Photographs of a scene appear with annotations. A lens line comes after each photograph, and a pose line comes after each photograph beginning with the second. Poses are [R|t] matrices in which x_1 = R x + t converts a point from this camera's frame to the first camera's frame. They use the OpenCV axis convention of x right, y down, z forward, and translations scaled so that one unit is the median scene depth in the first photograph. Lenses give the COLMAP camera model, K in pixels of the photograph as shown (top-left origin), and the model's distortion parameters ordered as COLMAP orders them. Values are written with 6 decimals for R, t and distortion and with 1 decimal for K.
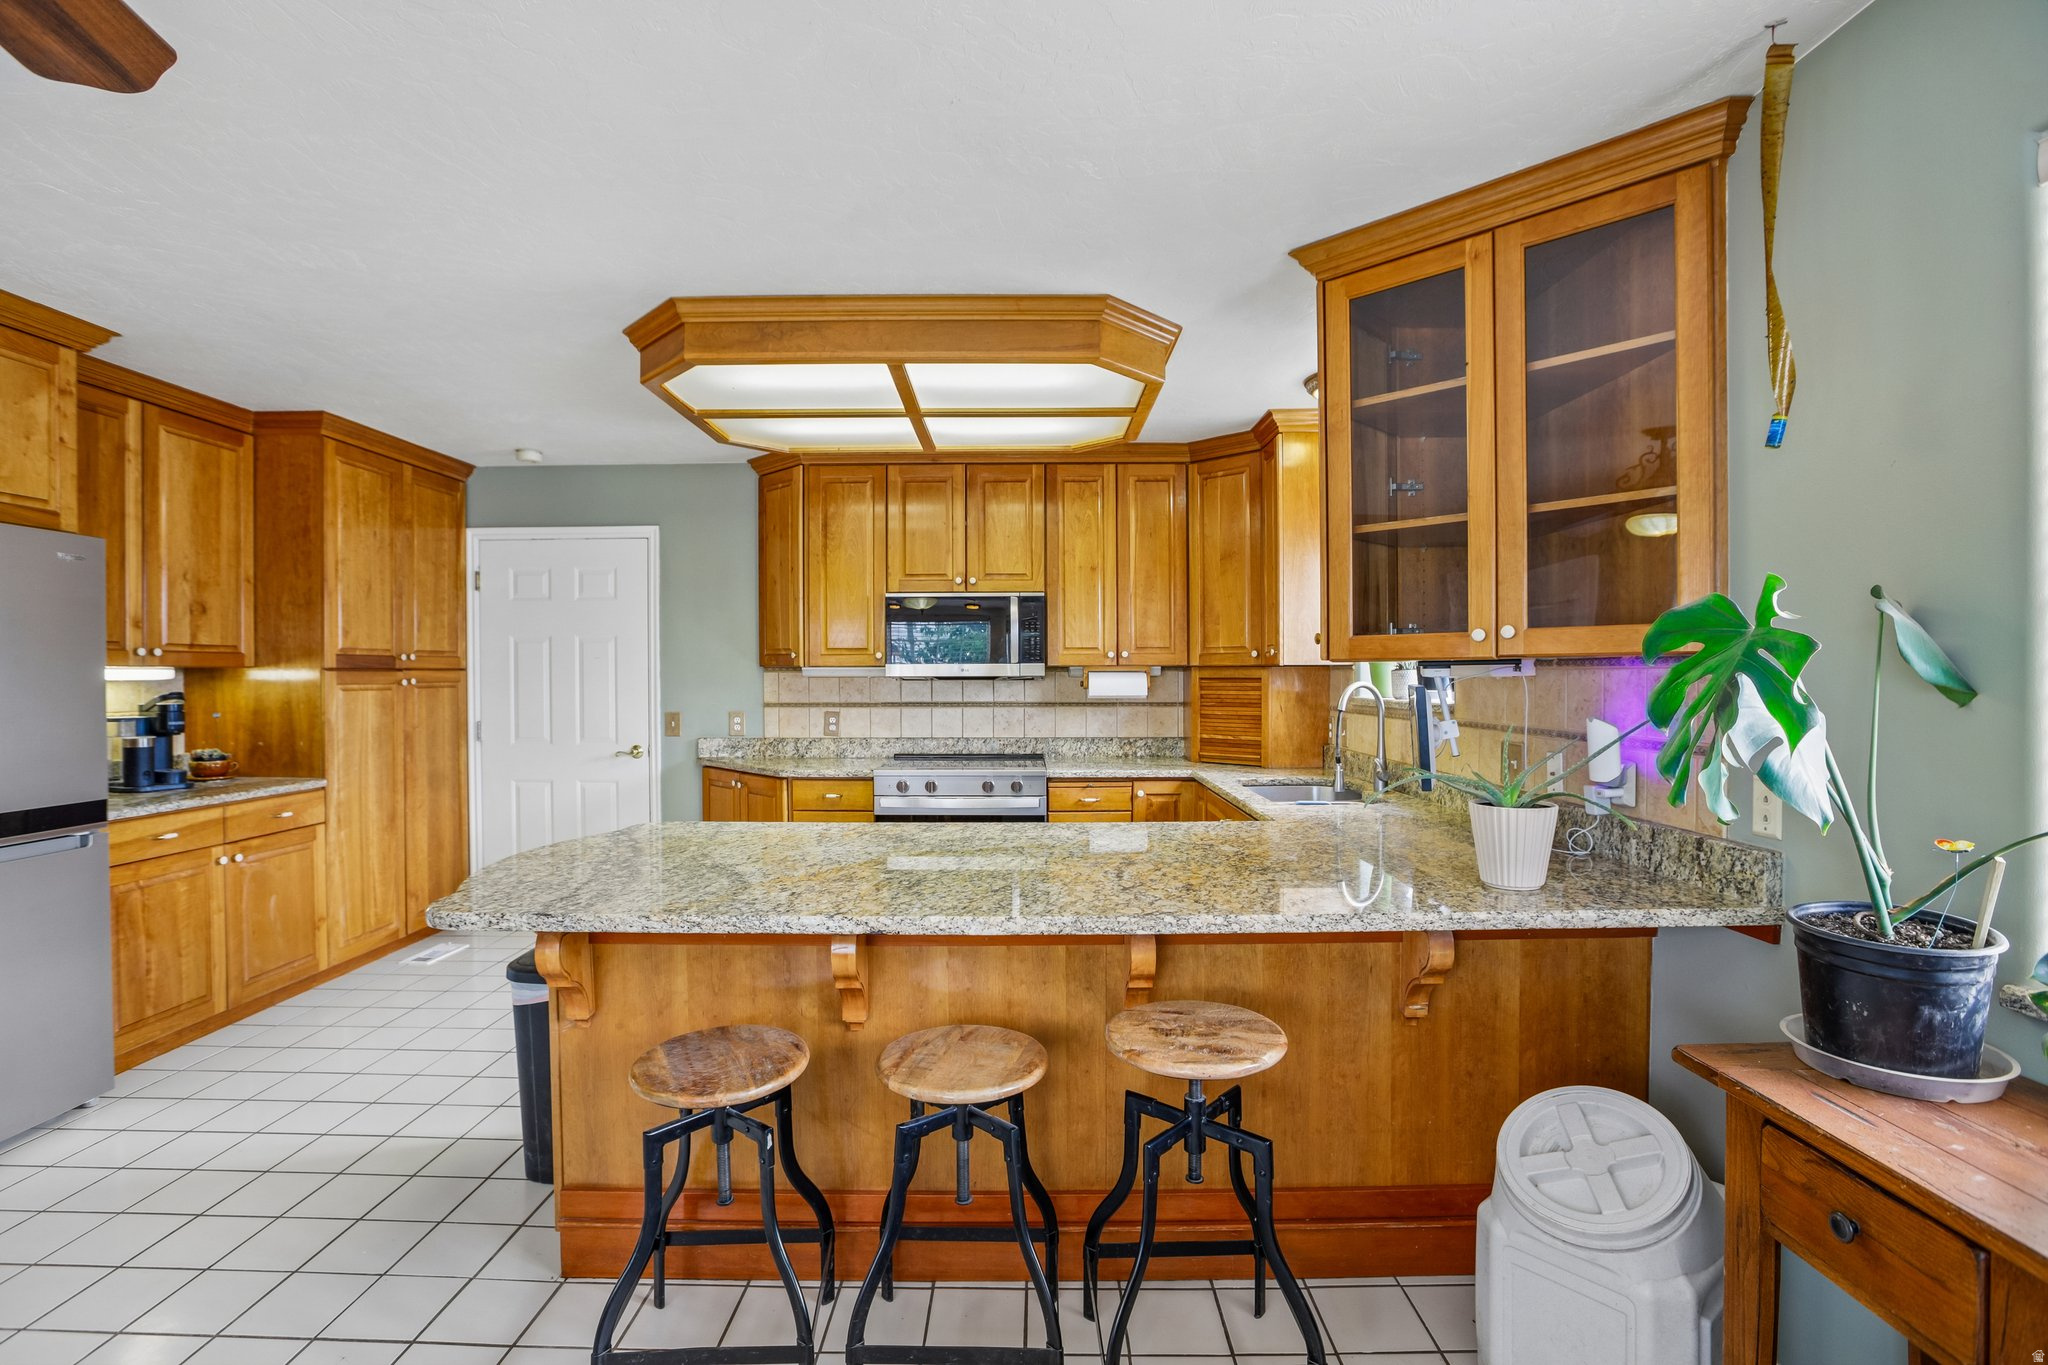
lens RADIAL K [[960.0, 0, 1020.8], [0, 960.0, 680.8], [0, 0, 1]] dist [-0.064003, 0.033553]
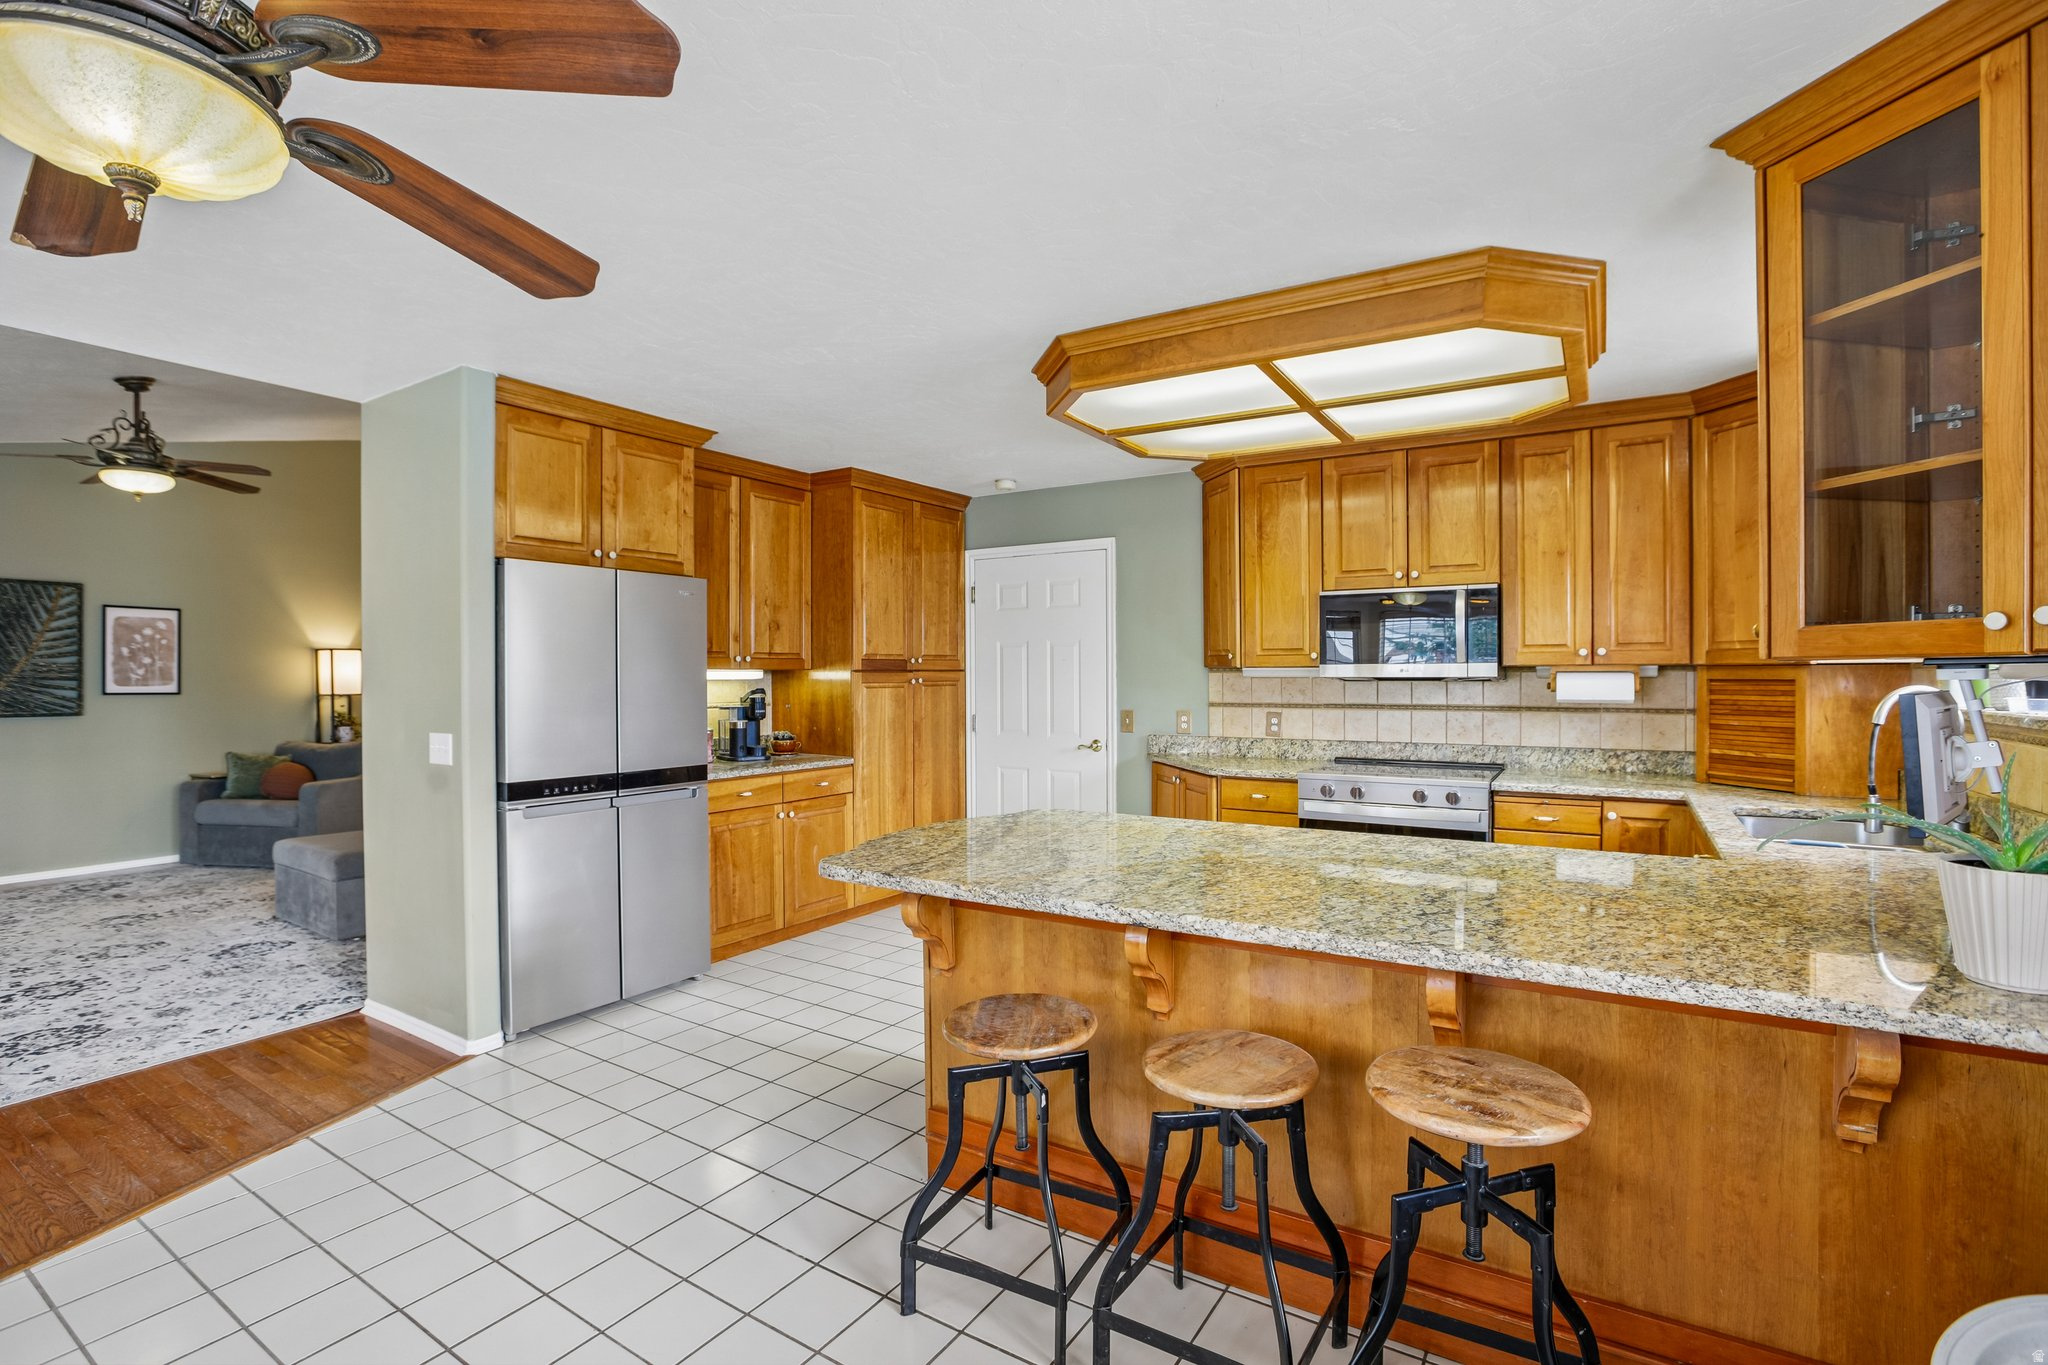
lens RADIAL K [[960.0, 0, 1020.8], [0, 960.0, 680.8], [0, 0, 1]] dist [-0.064003, 0.033553]
pose [[0.850322, 0.003301, -0.526252, 0.109589], [-0.002847, 0.999995, 0.001672, -0.001557], [0.526254, 0.000077, 0.850327, 0.016561]]
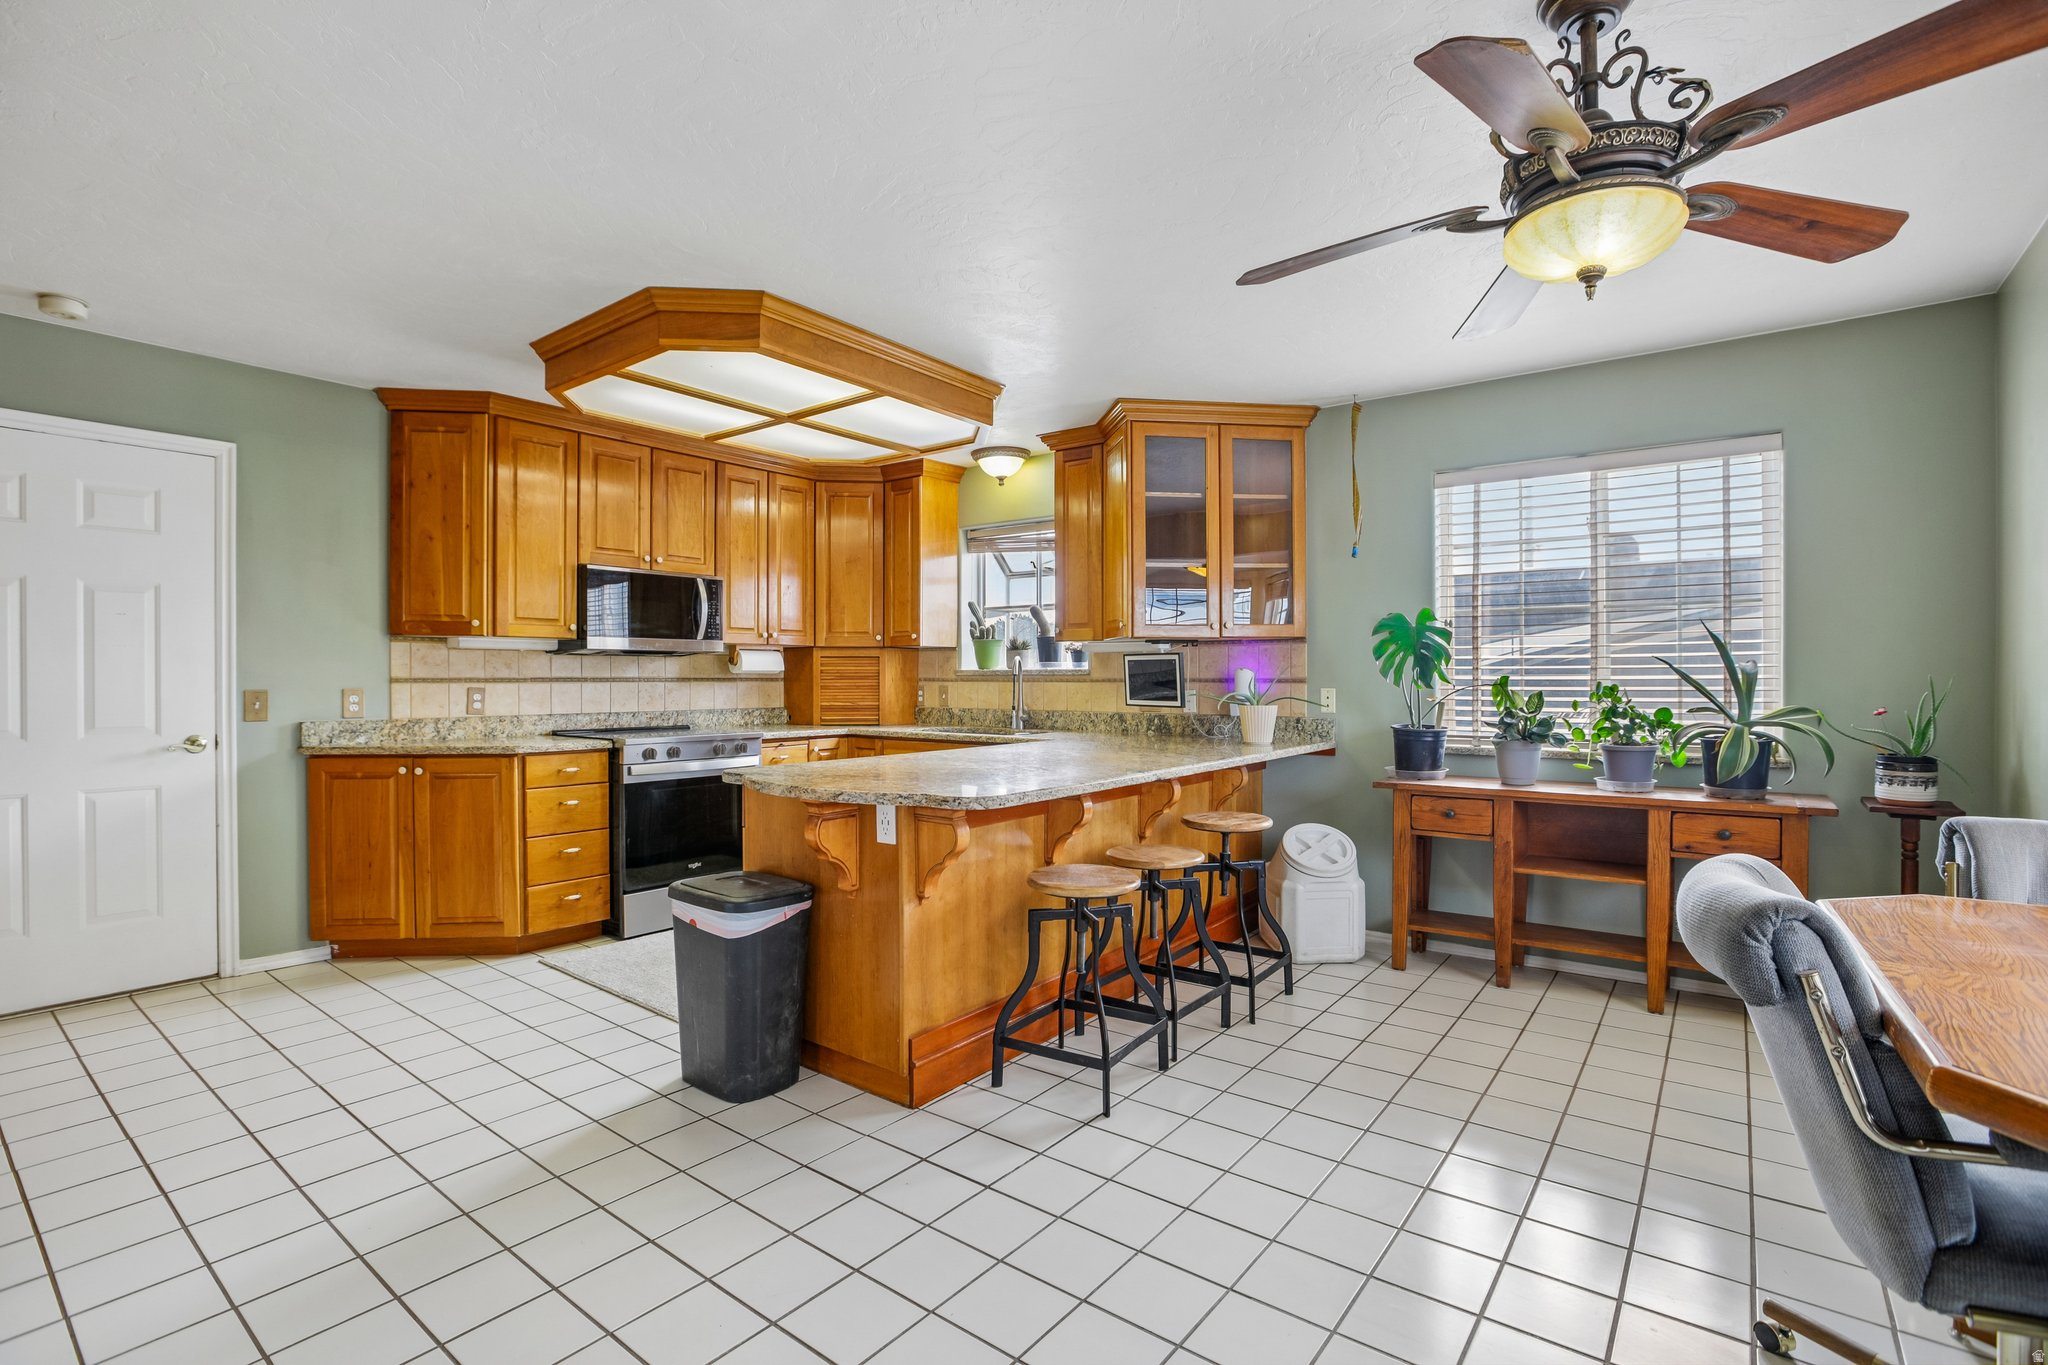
lens RADIAL K [[960.0, 0, 1020.8], [0, 960.0, 680.8], [0, 0, 1]] dist [-0.064003, 0.033553]
pose [[0.598648, -0.000445, 0.801012, -0.645588], [0.004642, 0.999985, -0.002914, 0.032844], [-0.800999, 0.005462, 0.598641, 0.059301]]
